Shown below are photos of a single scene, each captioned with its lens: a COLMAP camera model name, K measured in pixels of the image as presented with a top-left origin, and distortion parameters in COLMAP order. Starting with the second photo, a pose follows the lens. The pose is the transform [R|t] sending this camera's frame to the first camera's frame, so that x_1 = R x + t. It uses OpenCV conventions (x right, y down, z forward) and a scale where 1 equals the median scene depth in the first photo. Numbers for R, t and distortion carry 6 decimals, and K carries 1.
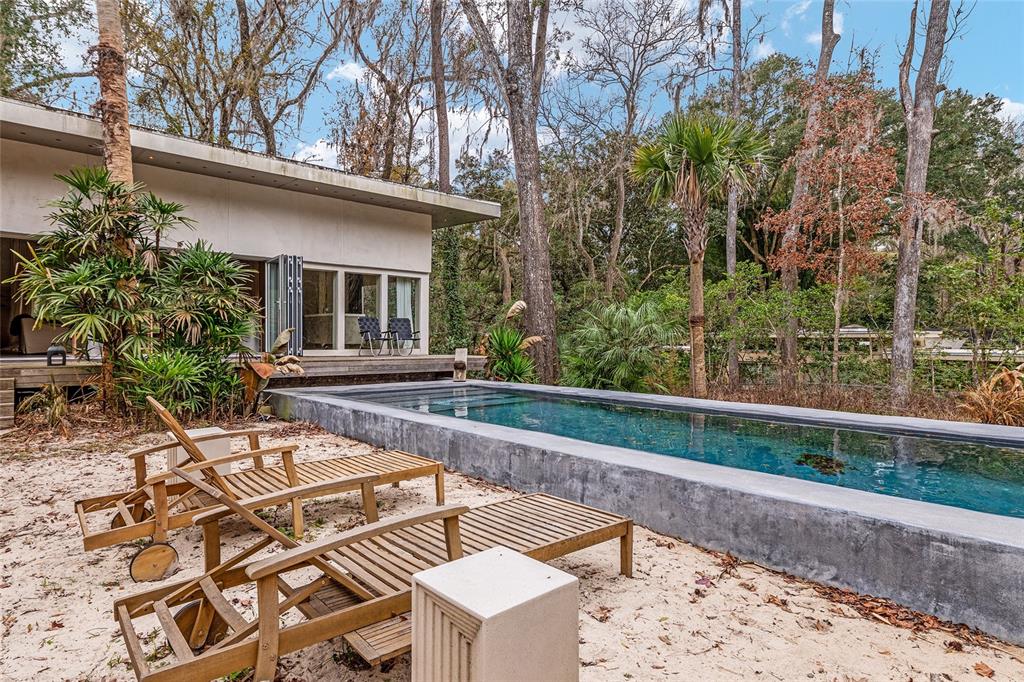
lens RADIAL K [[562.4, 0, 511.7], [0, 562.4, 341.3], [0, 0, 1]] dist [0.000444, 0.000025]
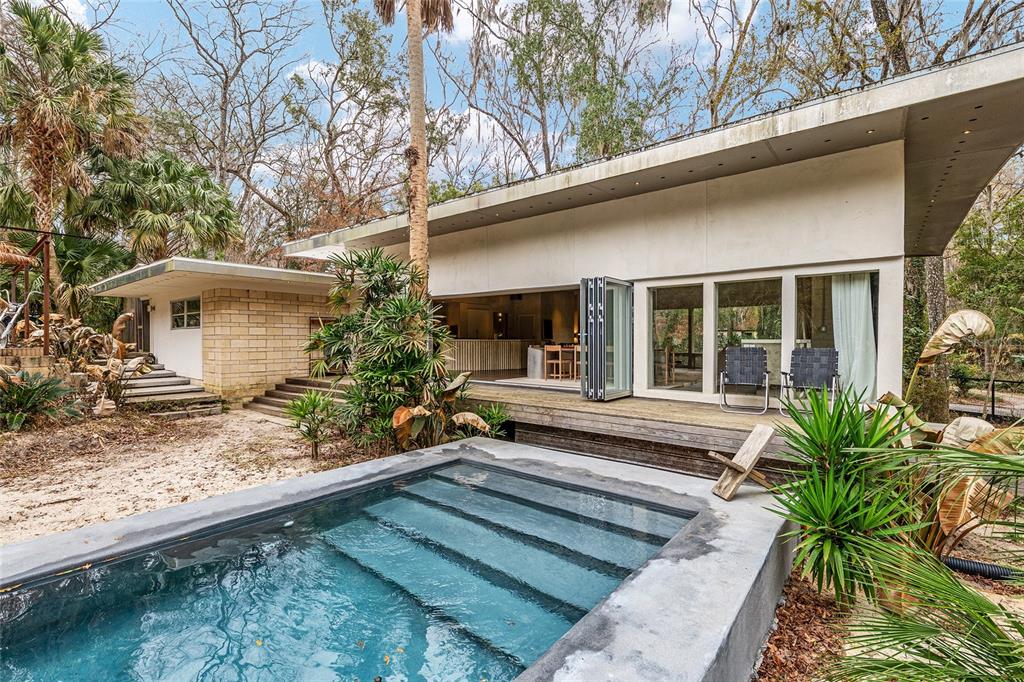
lens RADIAL K [[451.2, 0, 511.2], [0, 451.2, 341.9], [0, 0, 1]] dist [0.000187, 0.000023]
pose [[0.174015, 0.003217, -0.984738, 0.211882], [0.000528, 0.999994, 0.003360, -0.051891], [0.984743, -0.001105, 0.174013, 0.658121]]
